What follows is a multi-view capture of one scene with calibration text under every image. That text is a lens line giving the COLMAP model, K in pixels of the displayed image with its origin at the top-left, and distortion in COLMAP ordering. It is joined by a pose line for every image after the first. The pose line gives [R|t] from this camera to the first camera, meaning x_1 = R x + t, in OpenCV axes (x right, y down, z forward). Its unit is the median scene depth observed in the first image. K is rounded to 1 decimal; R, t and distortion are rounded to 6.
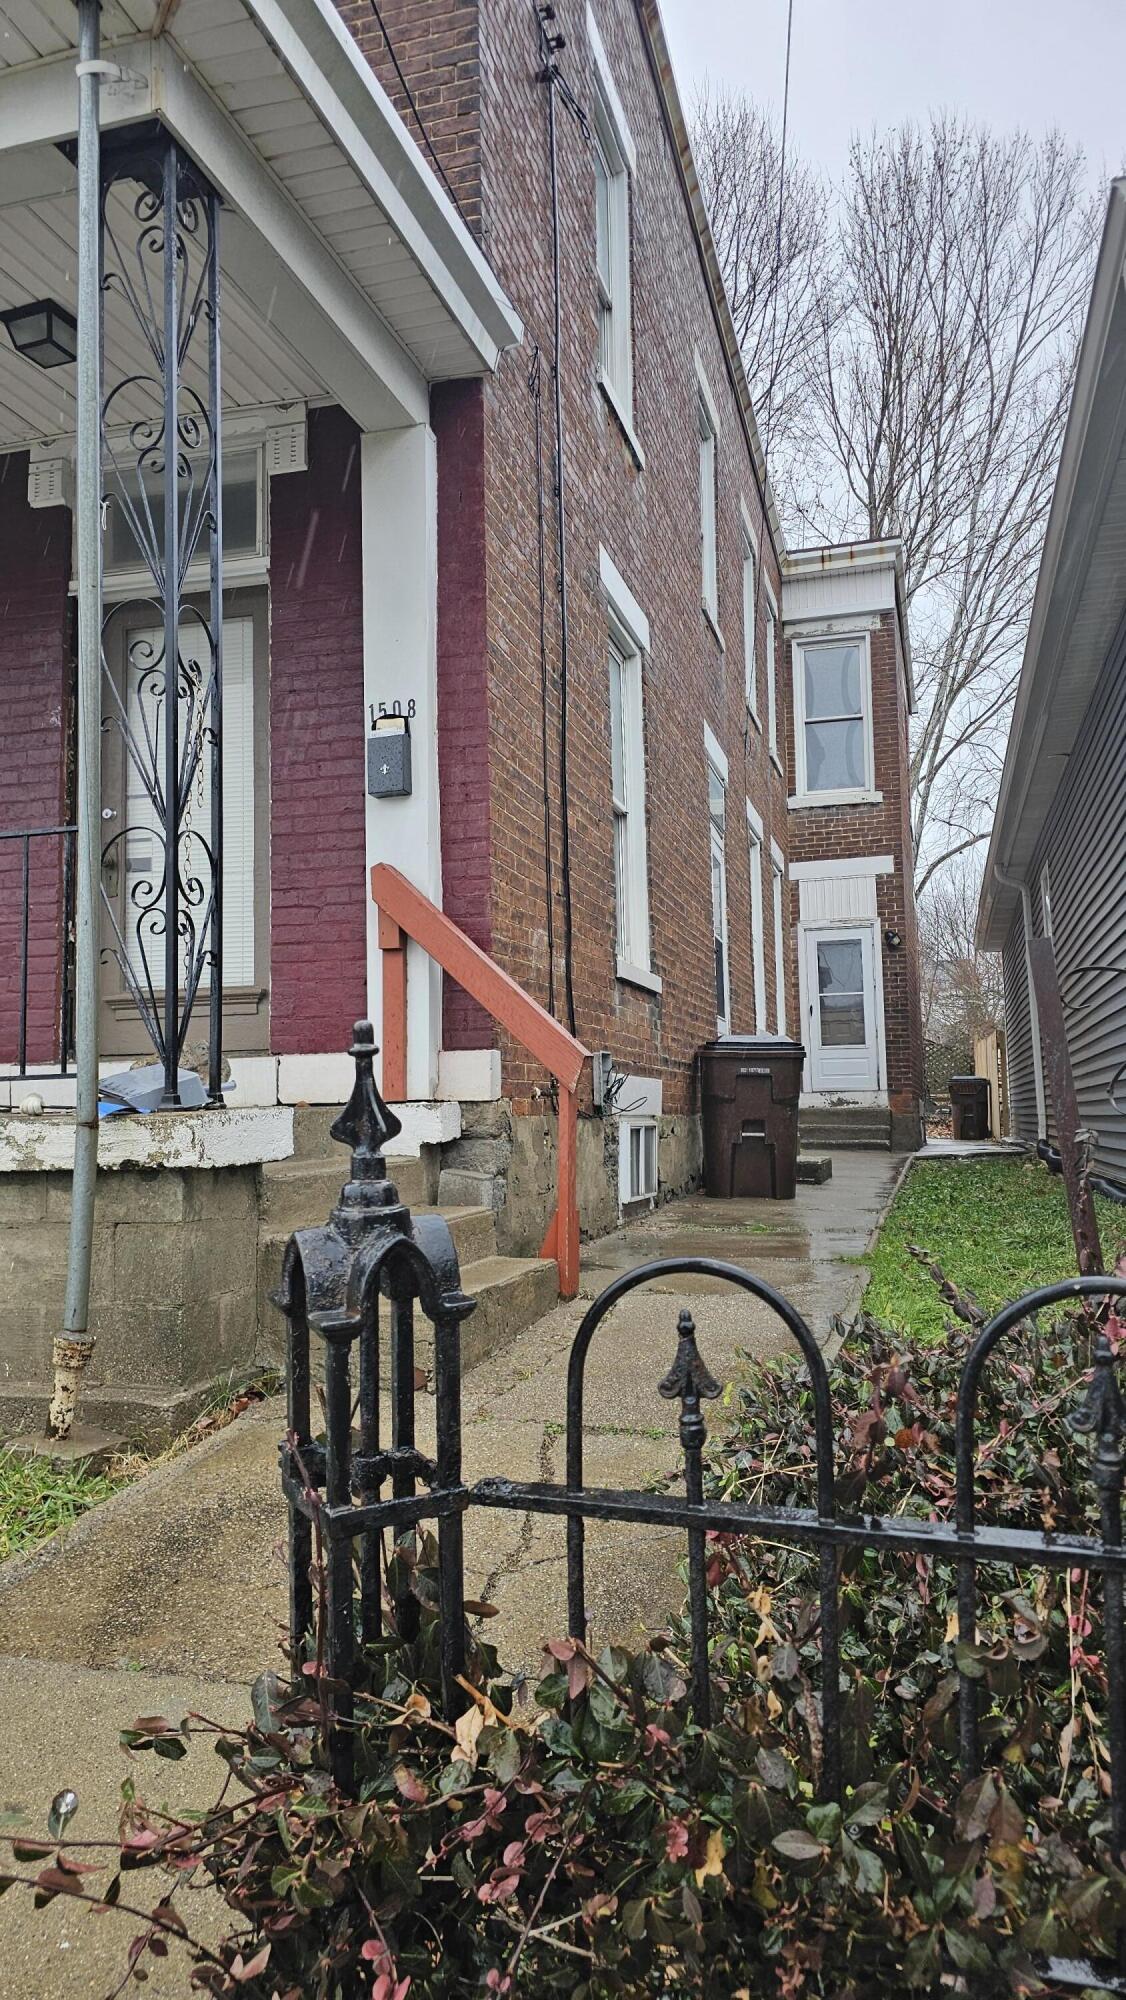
lens RADIAL K [[1313.2, 0, 563.0], [0, 1313.2, 1000.0], [0, 0, 1]] dist [0.064703, -0.143204]
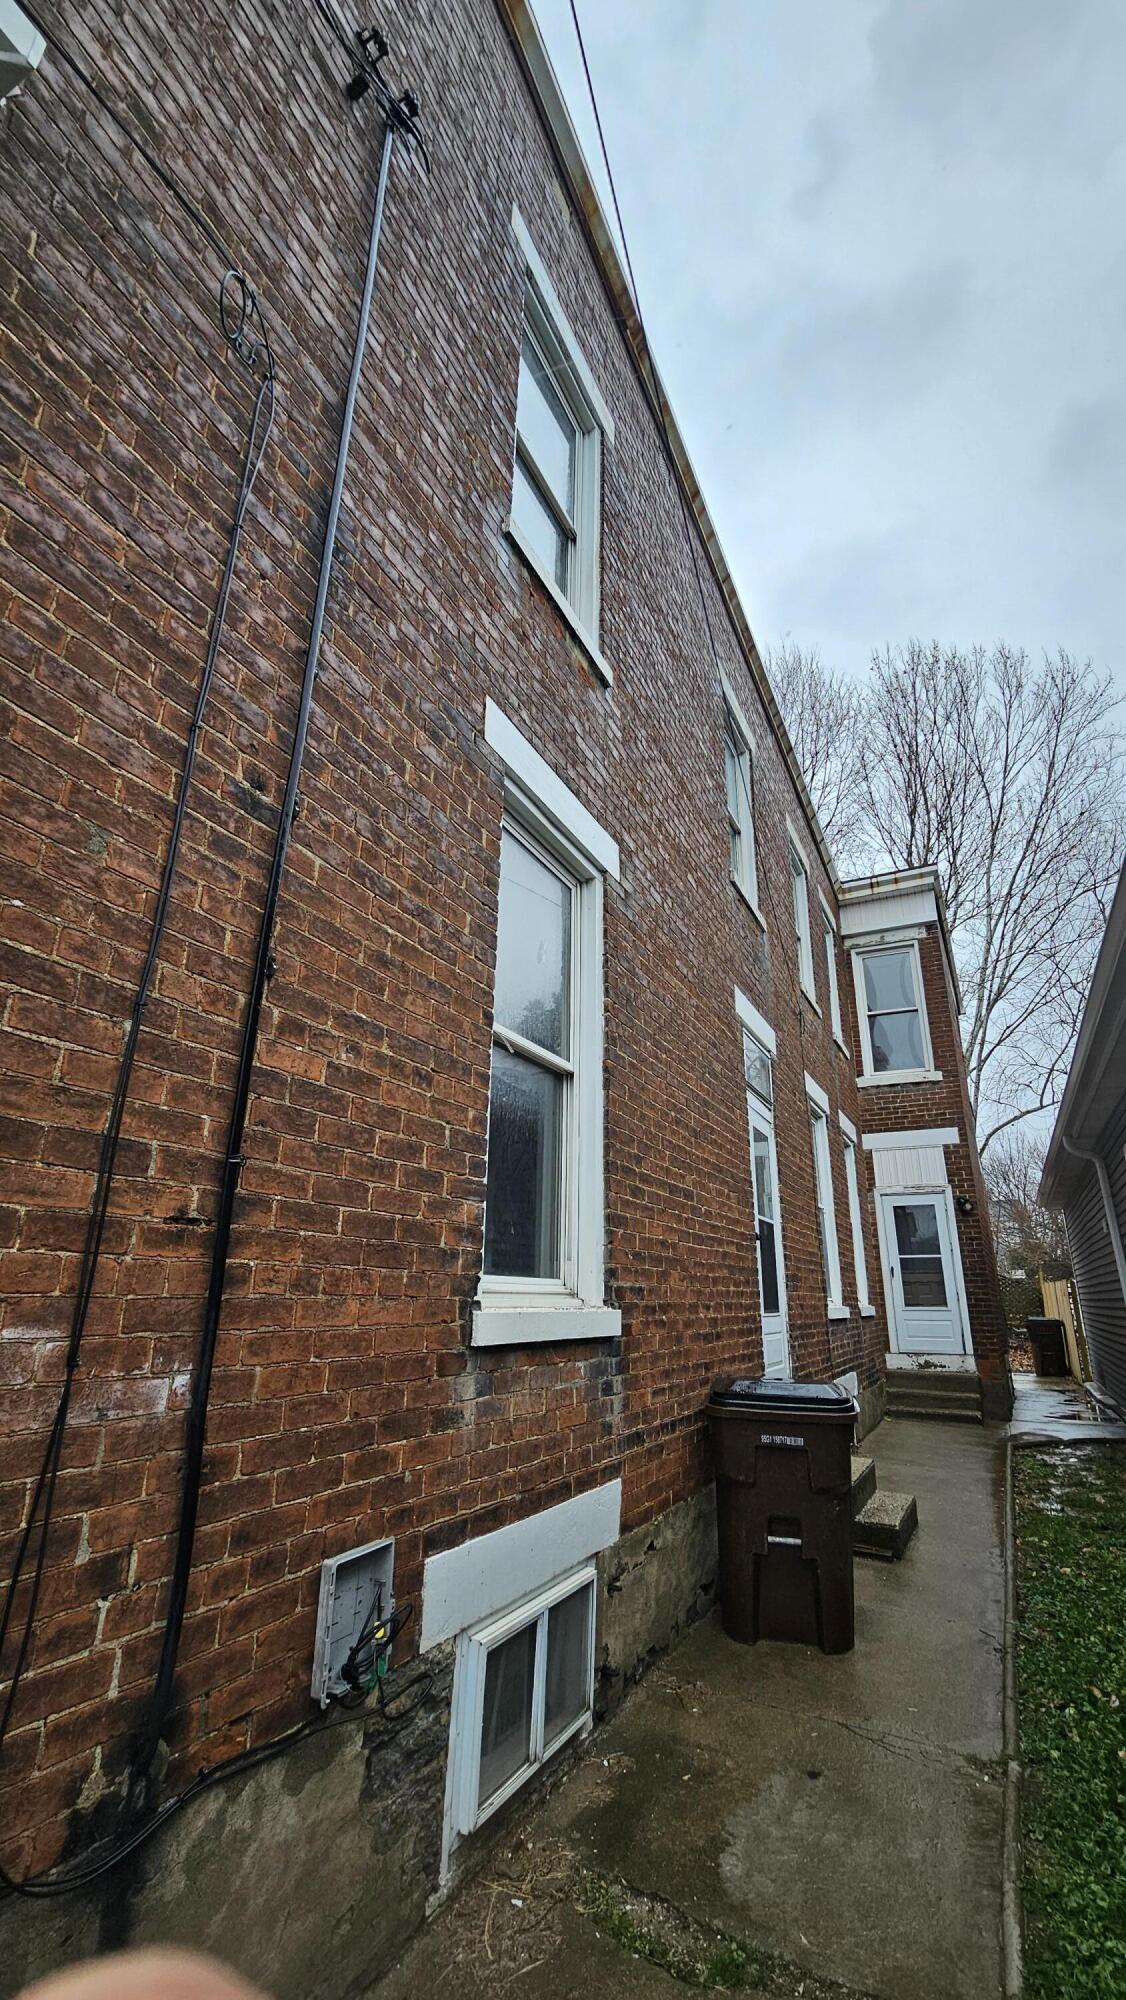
lens RADIAL K [[858.0, 0, 563.0], [0, 858.0, 1000.0], [0, 0, 1]] dist [-0.018413, -0.000195]
pose [[0.983339, -0.032116, -0.178920, 0.054357], [-0.014714, 0.966977, -0.254439, -0.024740], [0.181183, 0.252833, 0.950394, 0.223057]]
